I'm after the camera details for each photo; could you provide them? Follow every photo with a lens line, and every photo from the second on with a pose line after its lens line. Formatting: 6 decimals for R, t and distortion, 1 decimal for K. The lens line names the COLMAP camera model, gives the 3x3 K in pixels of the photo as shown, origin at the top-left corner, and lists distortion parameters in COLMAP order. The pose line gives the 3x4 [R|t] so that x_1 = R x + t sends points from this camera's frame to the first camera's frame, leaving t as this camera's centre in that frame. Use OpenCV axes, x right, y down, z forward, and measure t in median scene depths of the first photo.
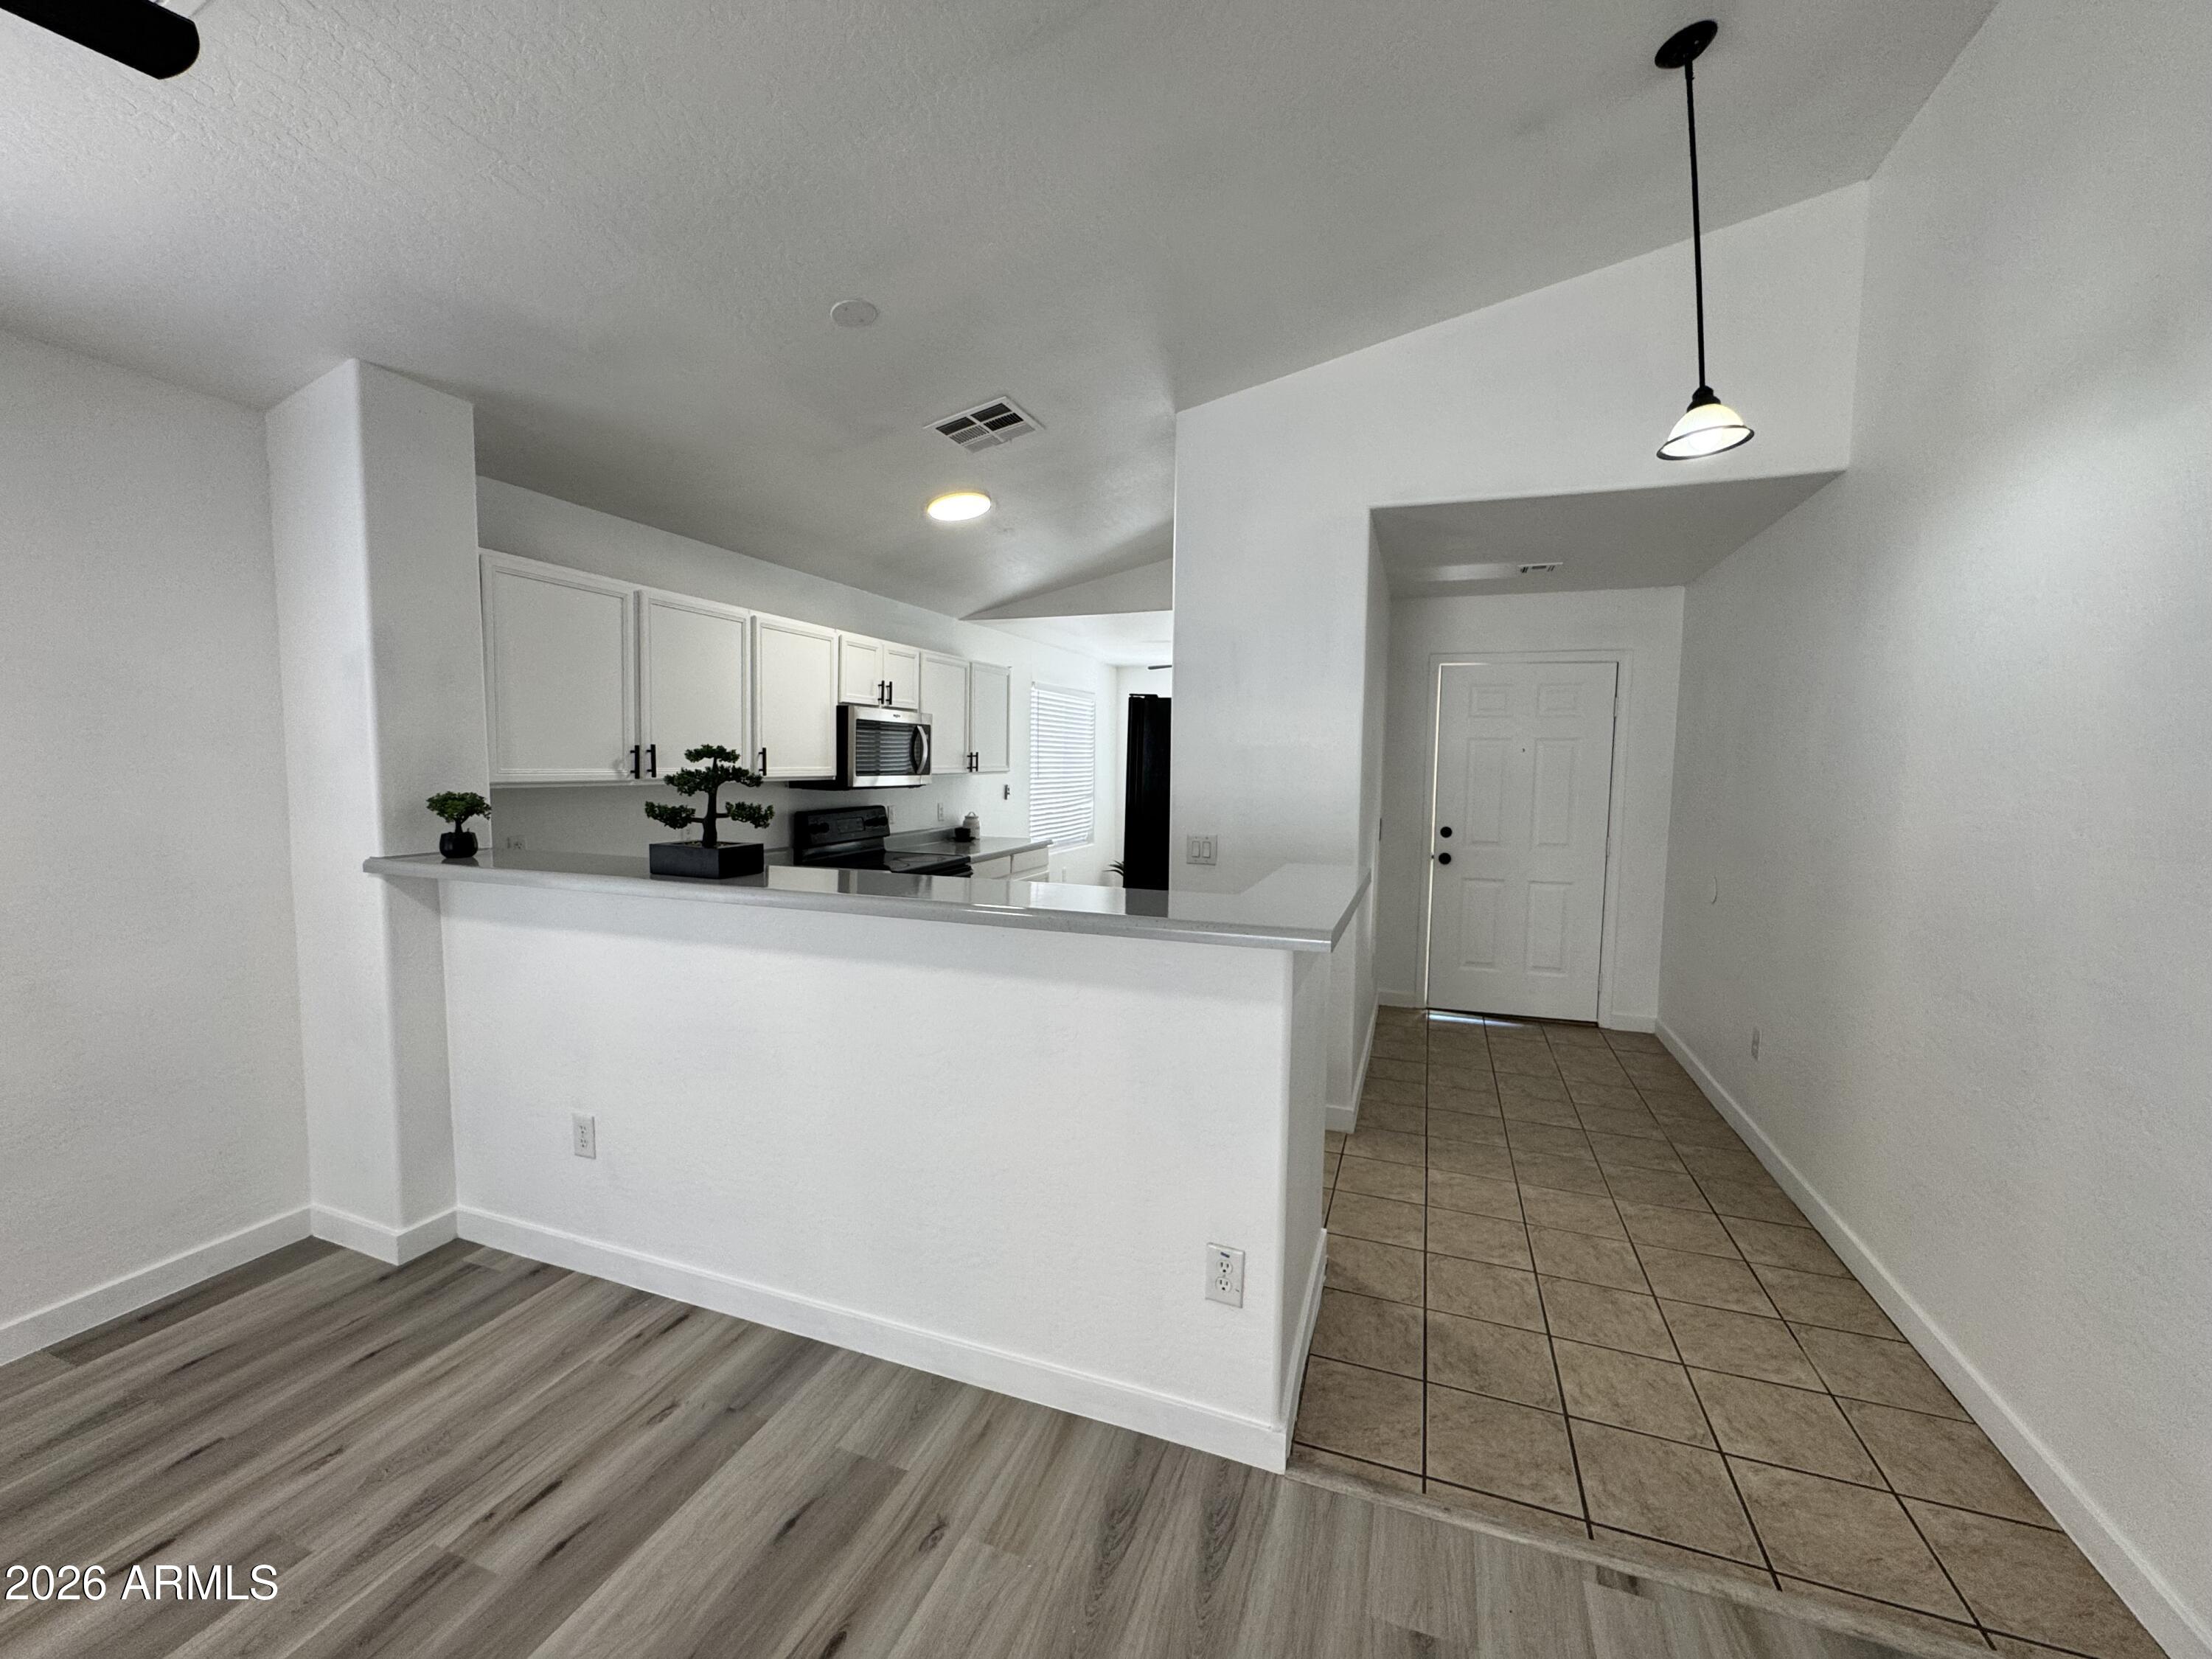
lens RADIAL K [[887.2, 0, 1088.6], [0, 887.2, 829.7], [0, 0, 1]] dist [0.000431, 0.000597]
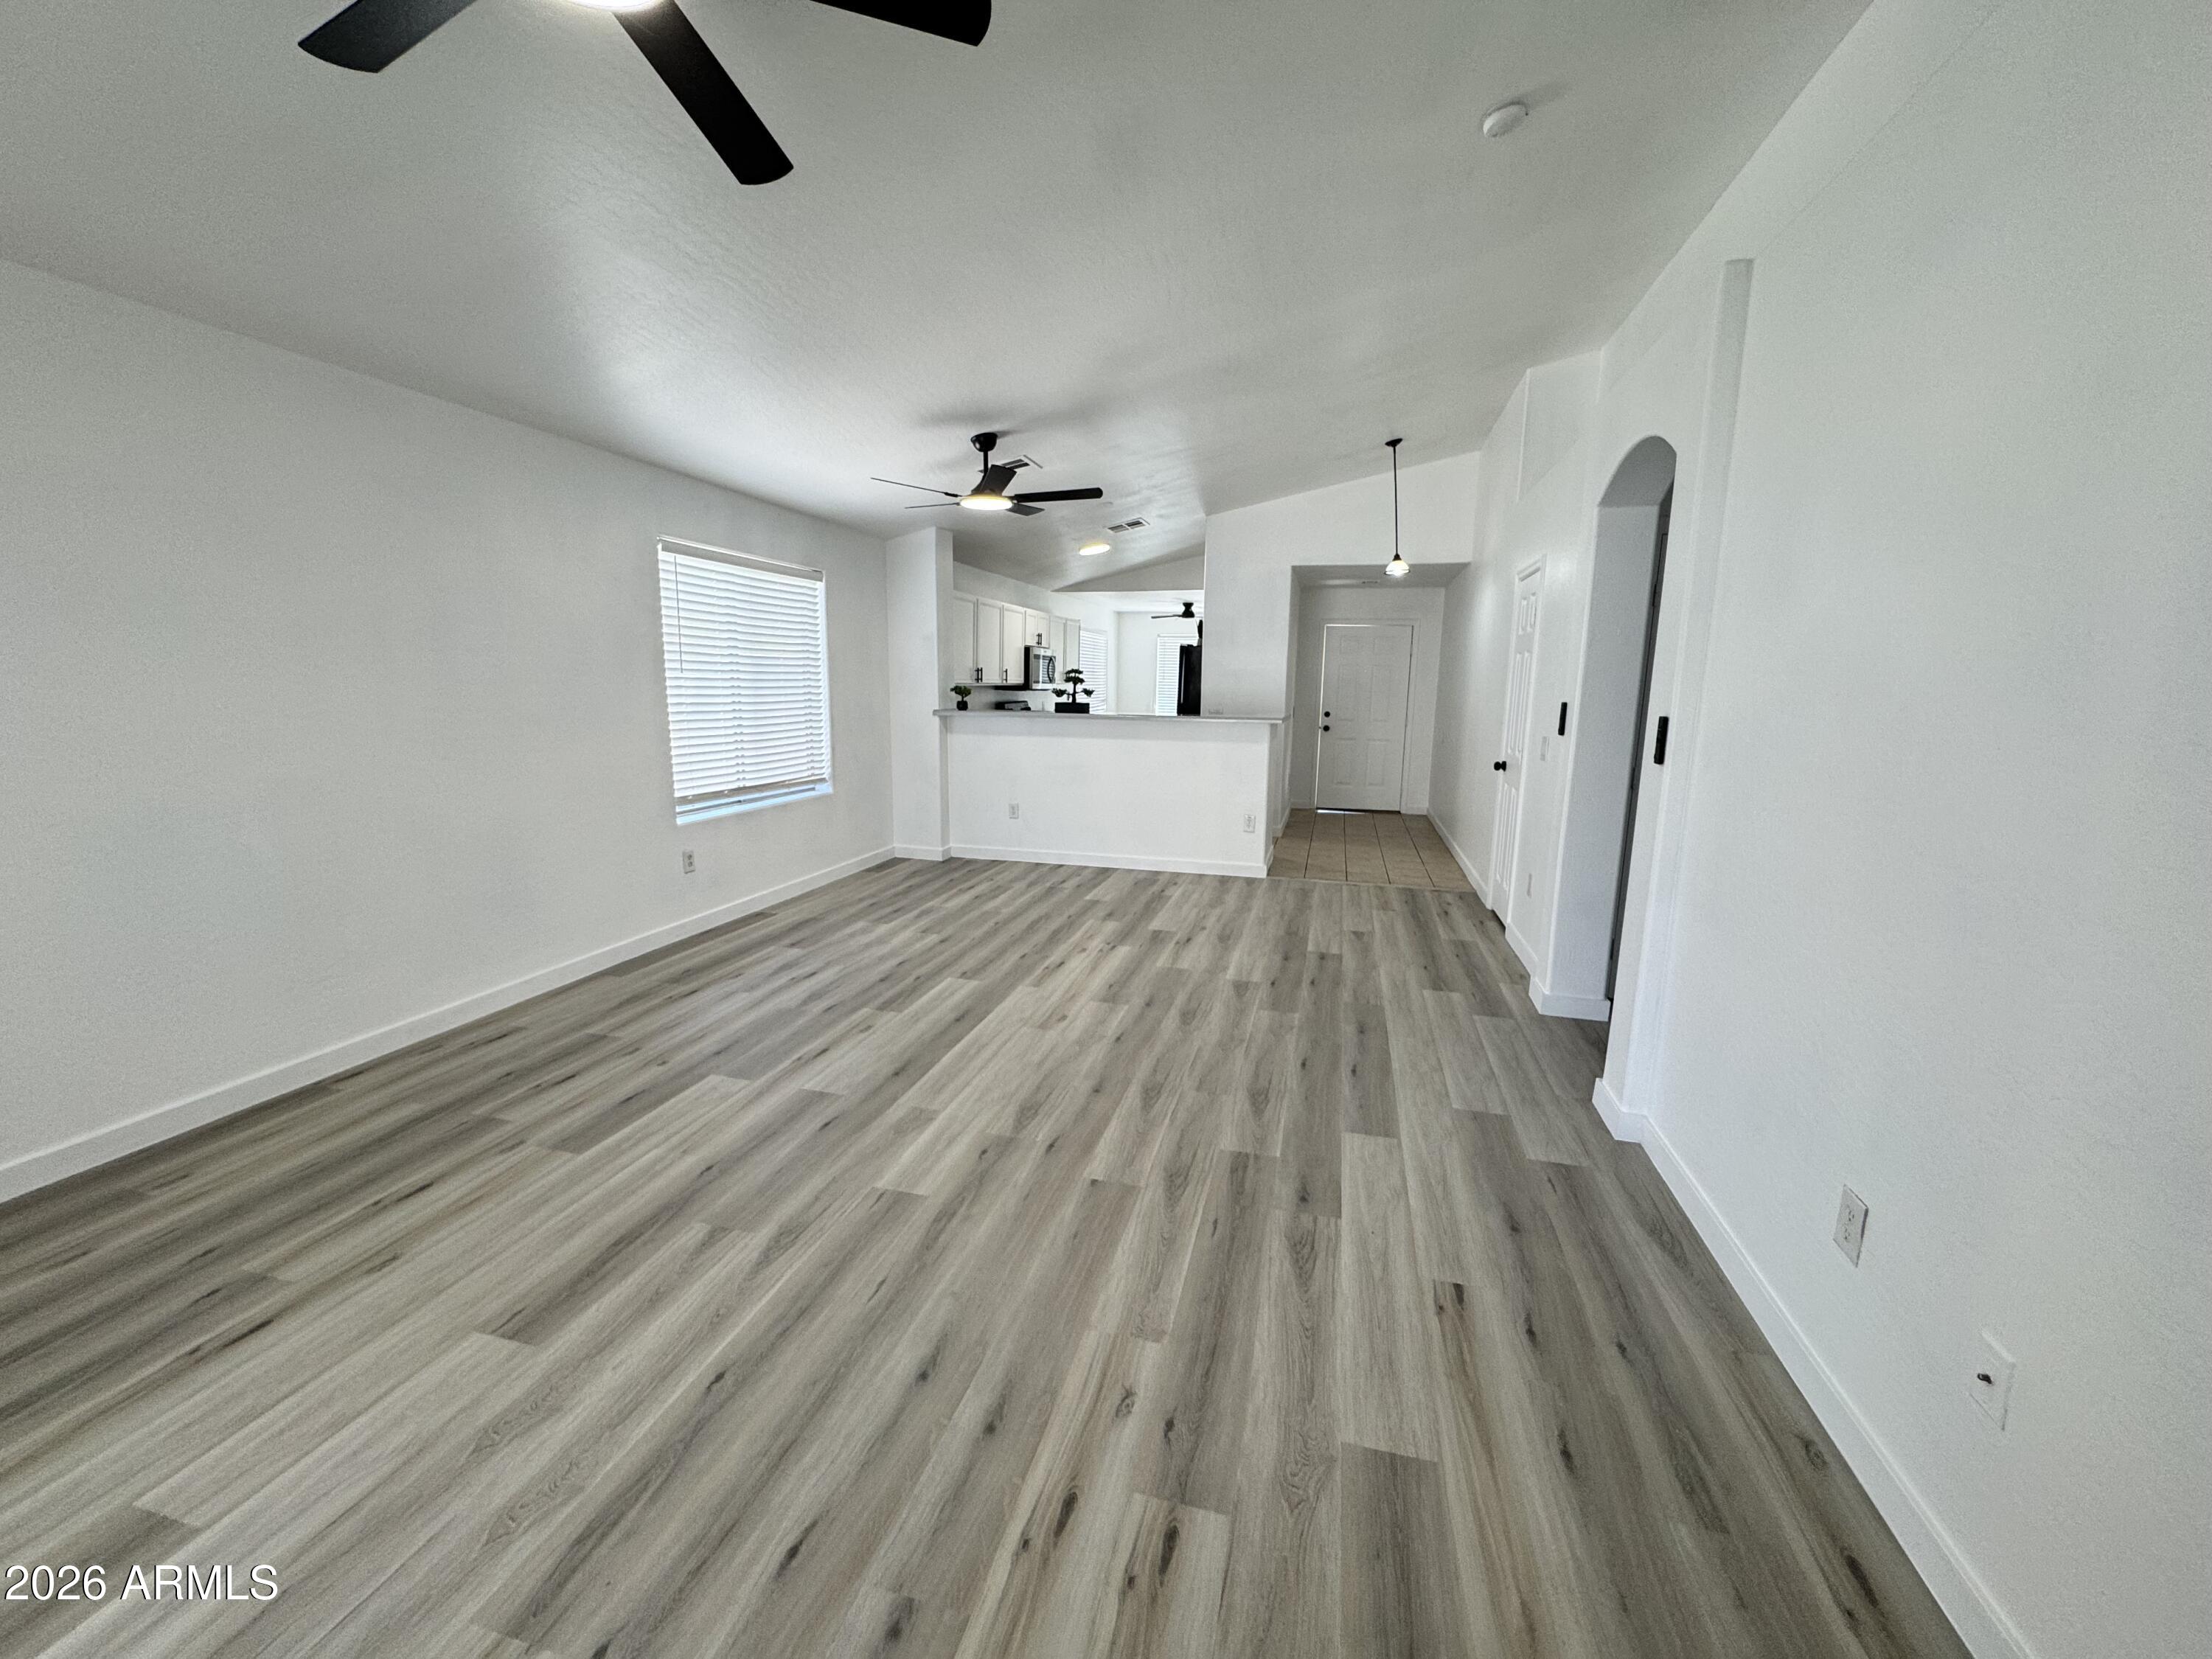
lens RADIAL K [[887.2, 0, 1091.6], [0, 887.2, 825.8], [0, 0, 1]] dist [0.000431, 0.000597]
pose [[0.995401, -0.012795, 0.094938, -0.377127], [0.004799, 0.996456, 0.083977, 0.103275], [-0.095676, -0.083135, 0.991935, -1.138751]]
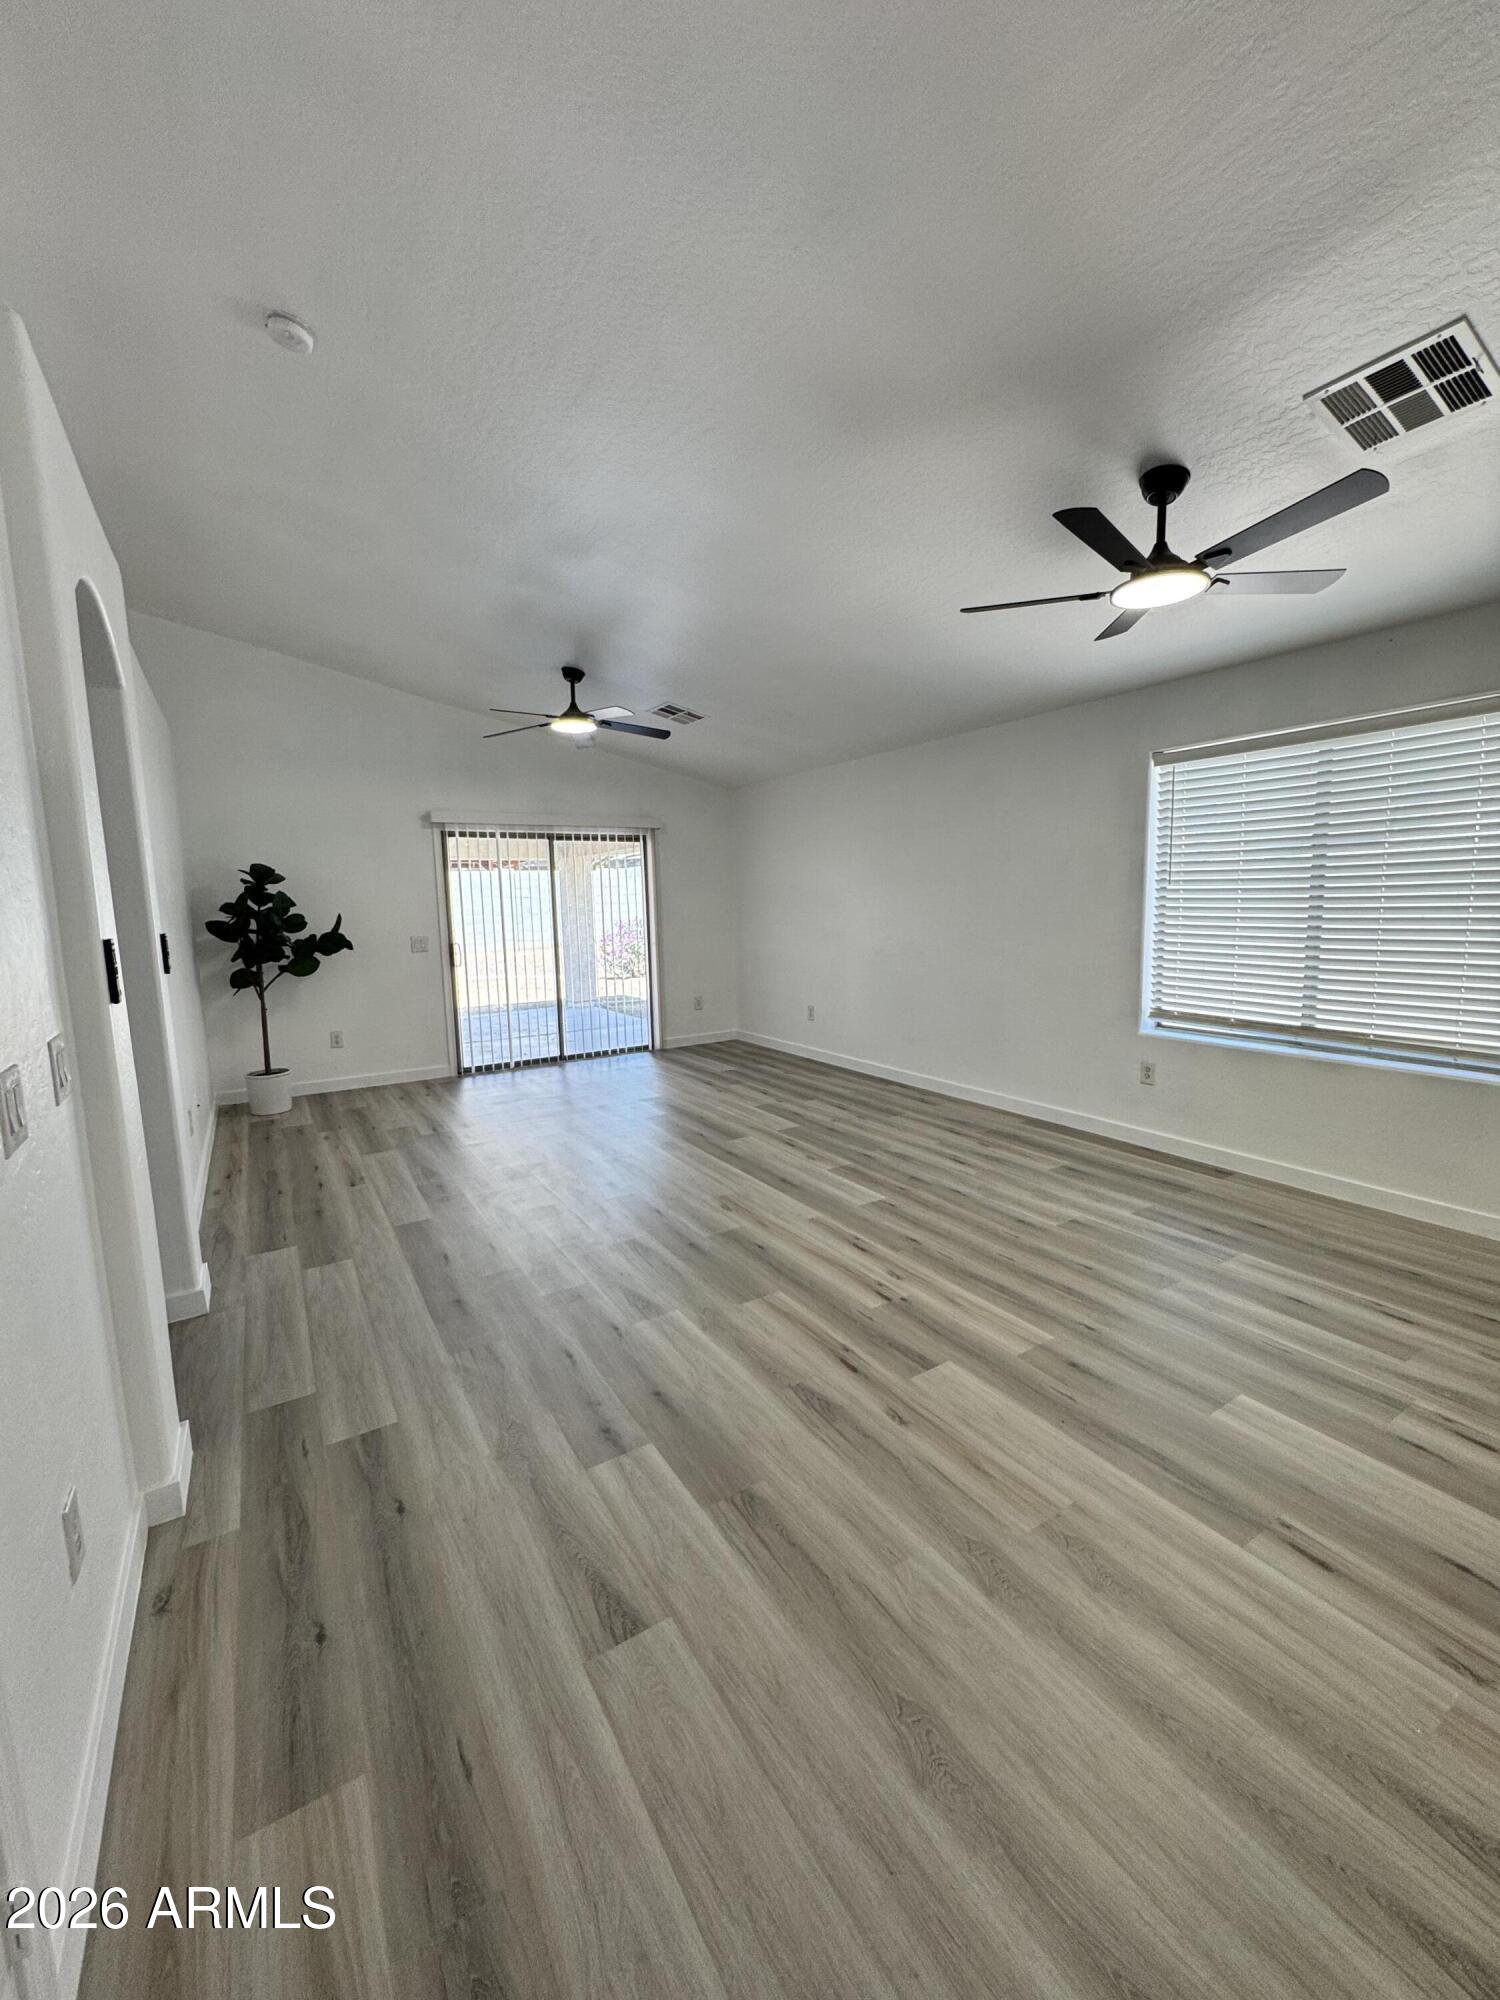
lens RADIAL K [[802.2, 0, 764.1], [0, 802.2, 1000.1], [0, 0, 1]] dist [0.000431, 0.000597]
pose [[-0.595131, 0.104165, -0.796849, 0.377776], [-0.046143, 0.985499, 0.163288, -0.004073], [0.802303, 0.133947, -0.581694, 0.349811]]
